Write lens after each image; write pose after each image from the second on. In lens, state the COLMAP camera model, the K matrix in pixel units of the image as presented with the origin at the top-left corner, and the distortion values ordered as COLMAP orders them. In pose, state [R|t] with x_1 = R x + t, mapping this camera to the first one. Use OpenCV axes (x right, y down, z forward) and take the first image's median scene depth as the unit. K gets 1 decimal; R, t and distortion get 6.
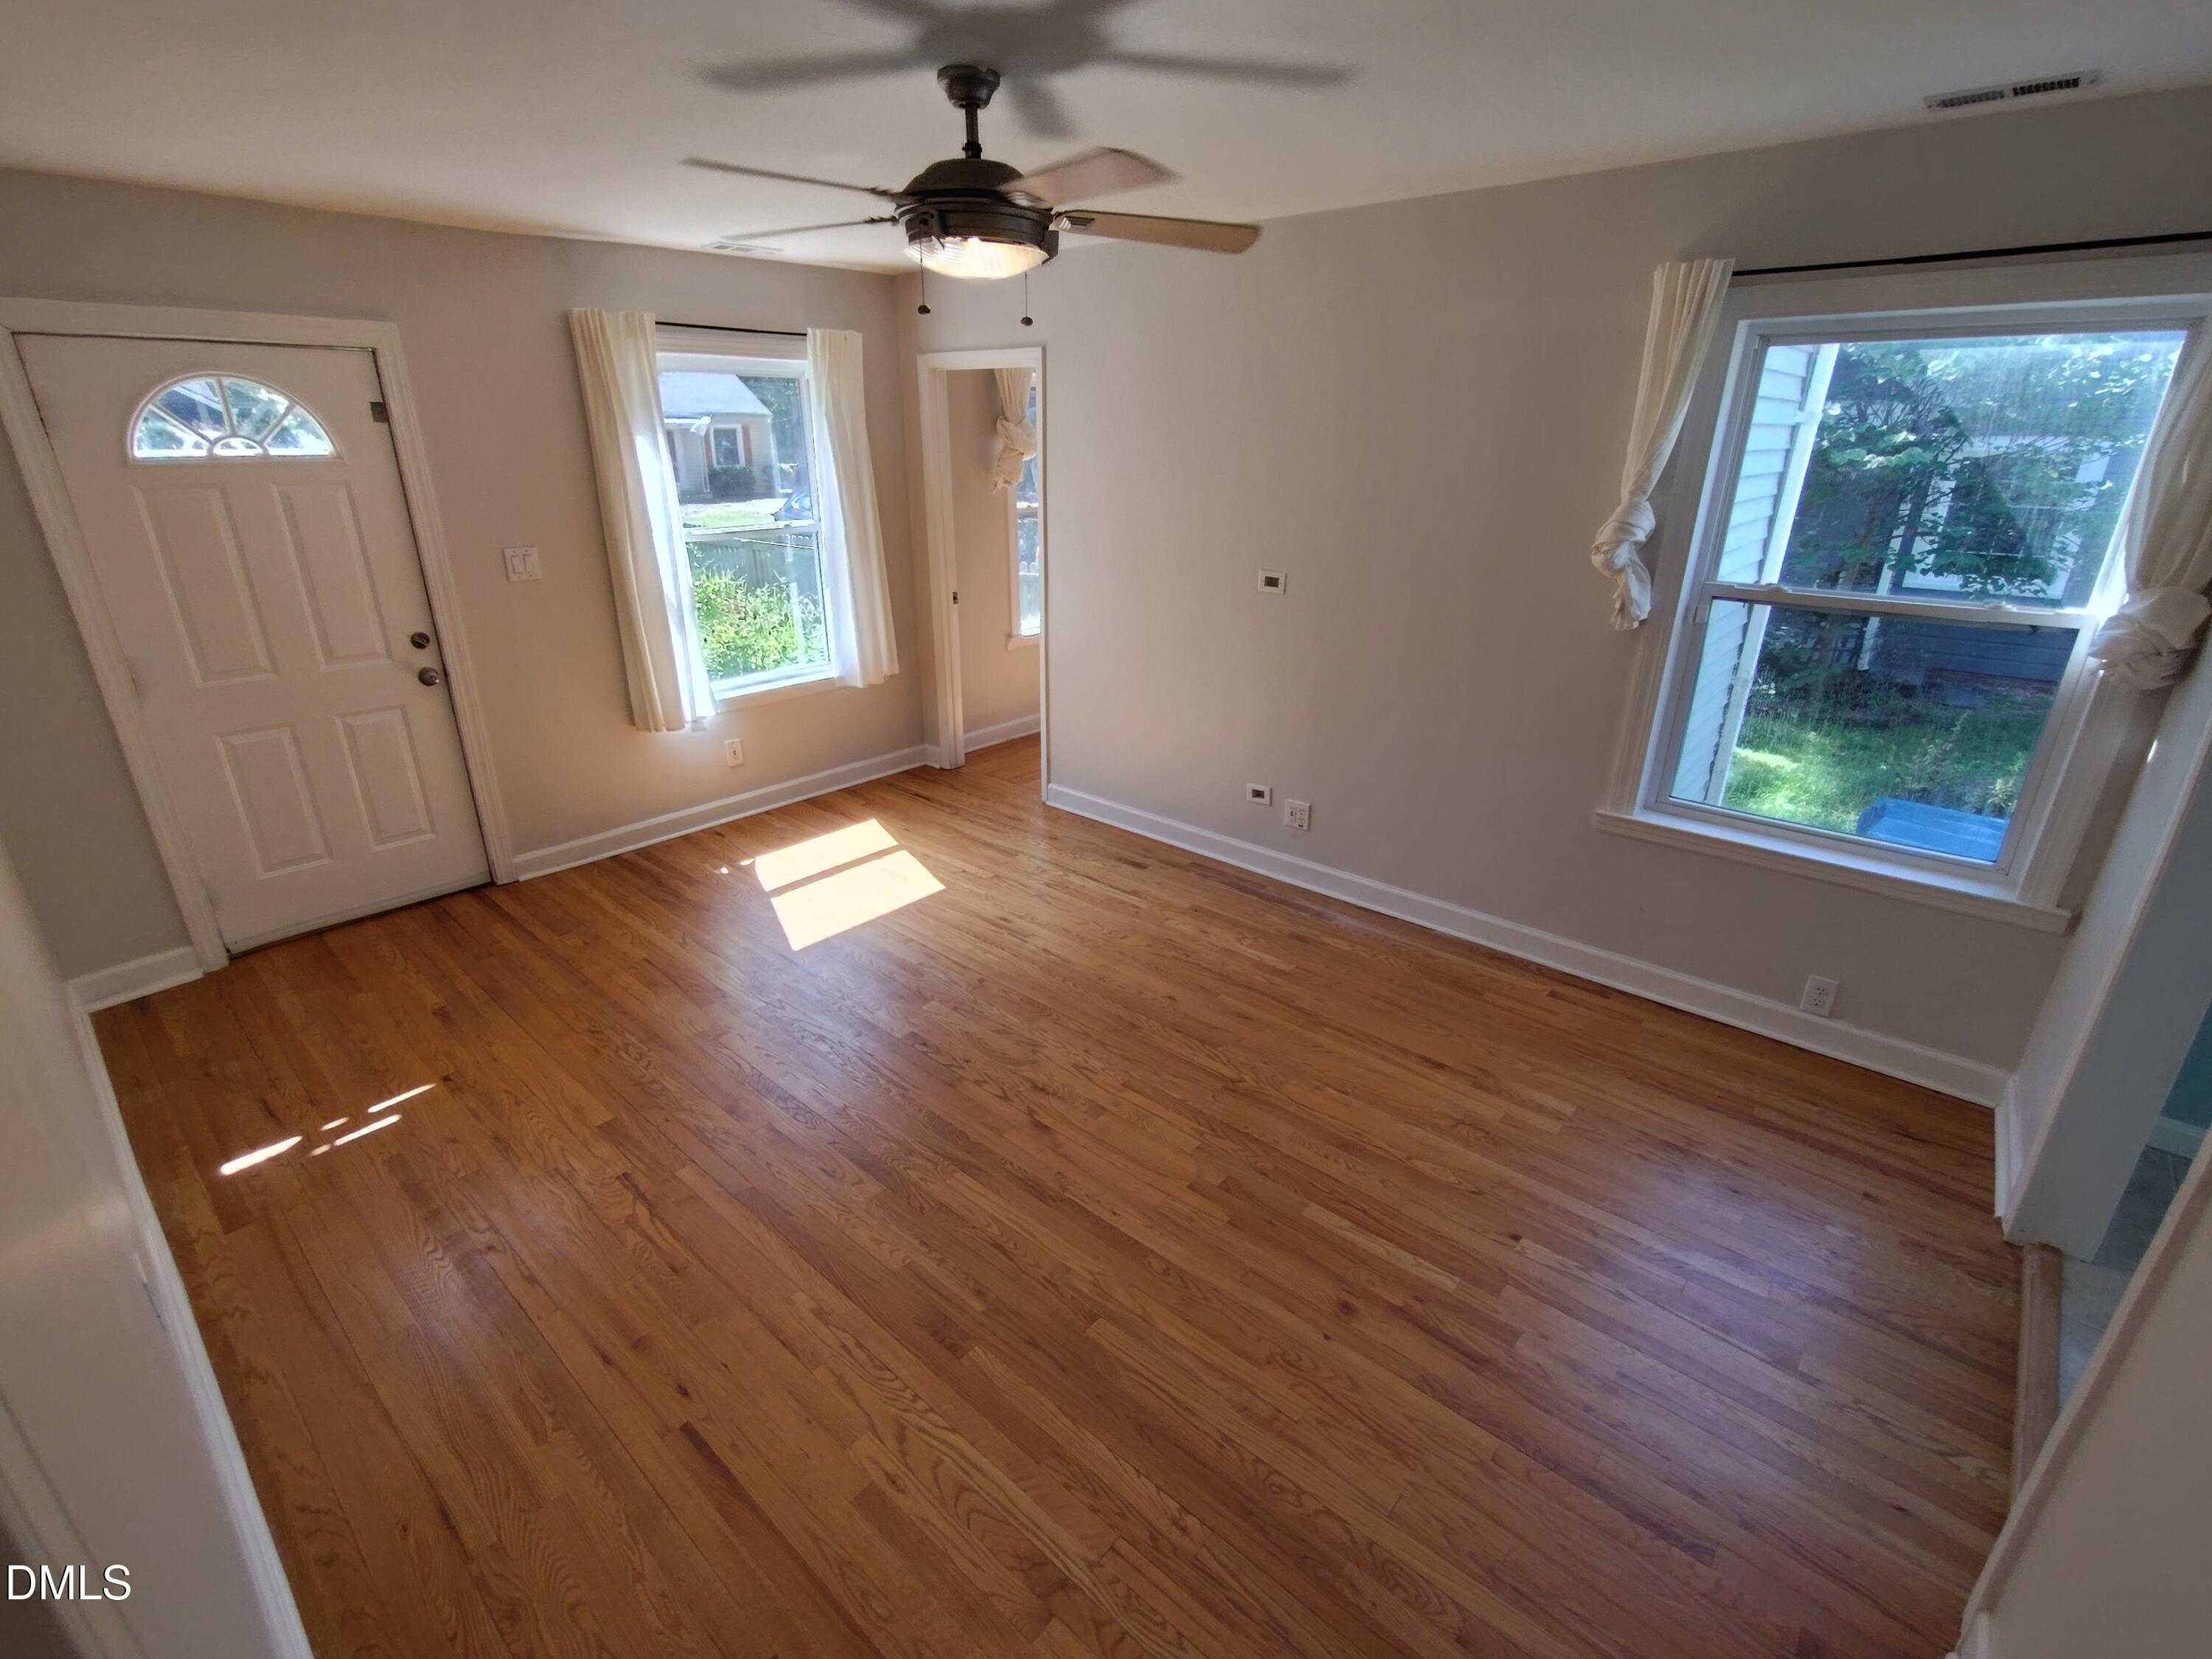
lens RADIAL K [[1013.0, 0, 1099.3], [0, 1013.0, 825.9], [0, 0, 1]] dist [-0.000708, -0.000006]
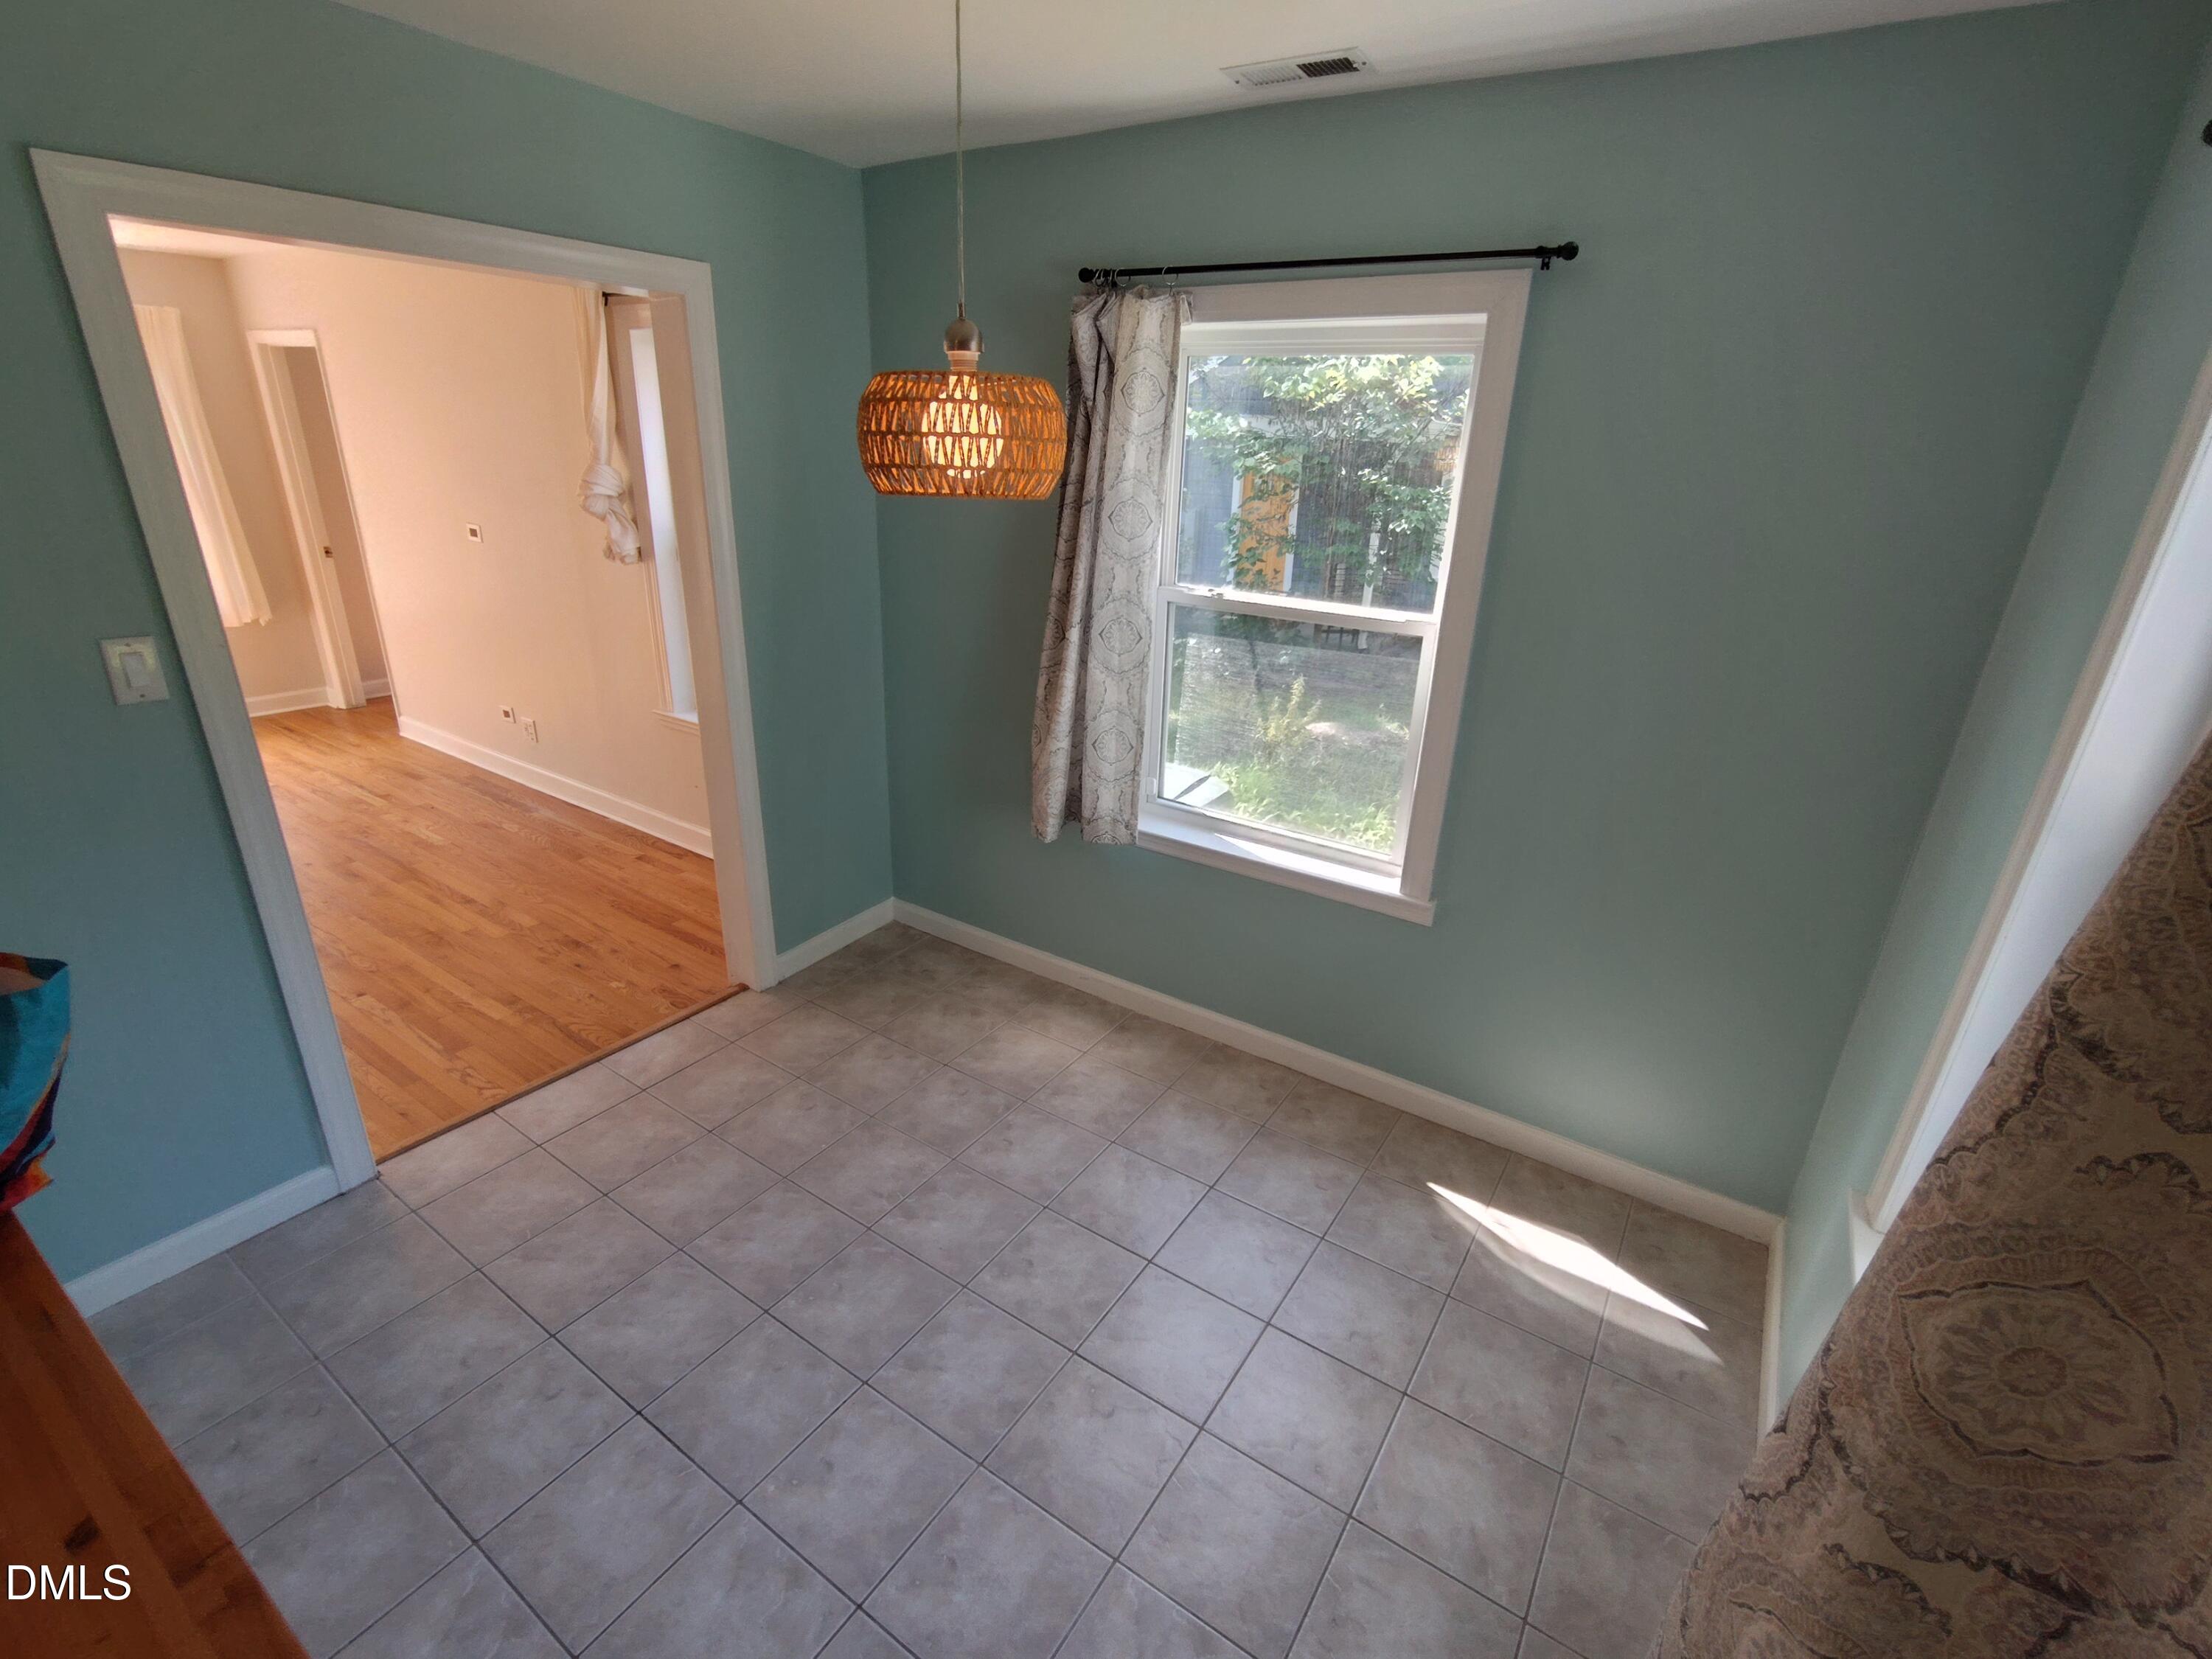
lens RADIAL K [[1013.0, 0, 1103.7], [0, 1013.0, 828.6], [0, 0, 1]] dist [-0.000708, -0.000006]
pose [[0.992173, -0.012184, 0.124273, 0.723626], [0.012411, 0.999922, -0.001054, 0.116258], [-0.124251, 0.002588, 0.992247, -0.274000]]
